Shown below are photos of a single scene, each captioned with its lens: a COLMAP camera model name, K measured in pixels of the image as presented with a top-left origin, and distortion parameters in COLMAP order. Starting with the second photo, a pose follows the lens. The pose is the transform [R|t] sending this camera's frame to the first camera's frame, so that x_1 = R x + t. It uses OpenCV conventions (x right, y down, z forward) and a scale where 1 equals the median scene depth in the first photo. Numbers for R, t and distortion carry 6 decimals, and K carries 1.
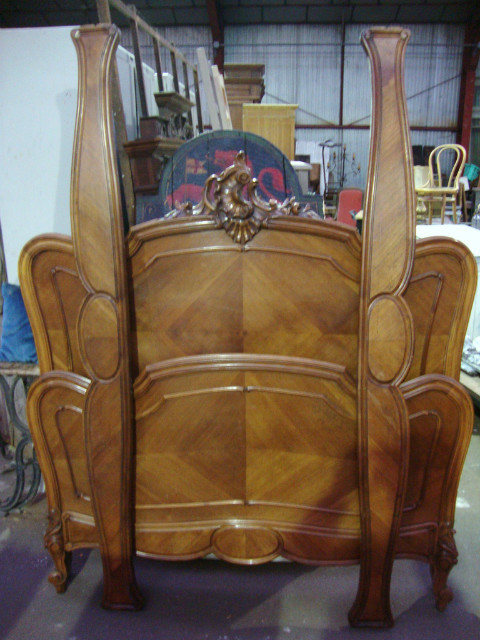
lens RADIAL K [[564.7, 0, 241.1], [0, 564.7, 318.4], [0, 0, 1]] dist [-0.140766, -0.003777]
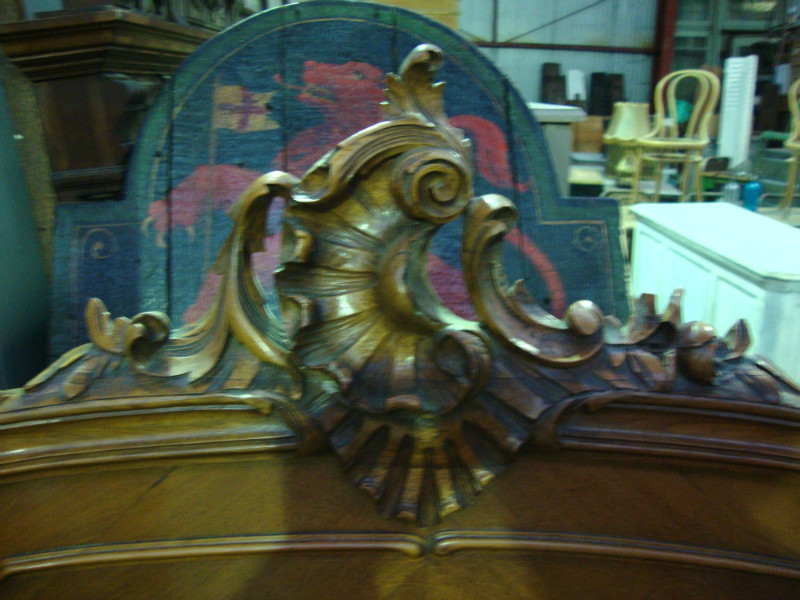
lens RADIAL K [[705.8, 0, 398.2], [0, 705.8, 302.2], [0, 0, 1]] dist [-0.140766, -0.003777]
pose [[0.997742, -0.001989, 0.067139, -0.023921], [0.000625, 0.999793, 0.020341, -0.215255], [-0.067166, -0.020253, 0.997536, 0.756375]]
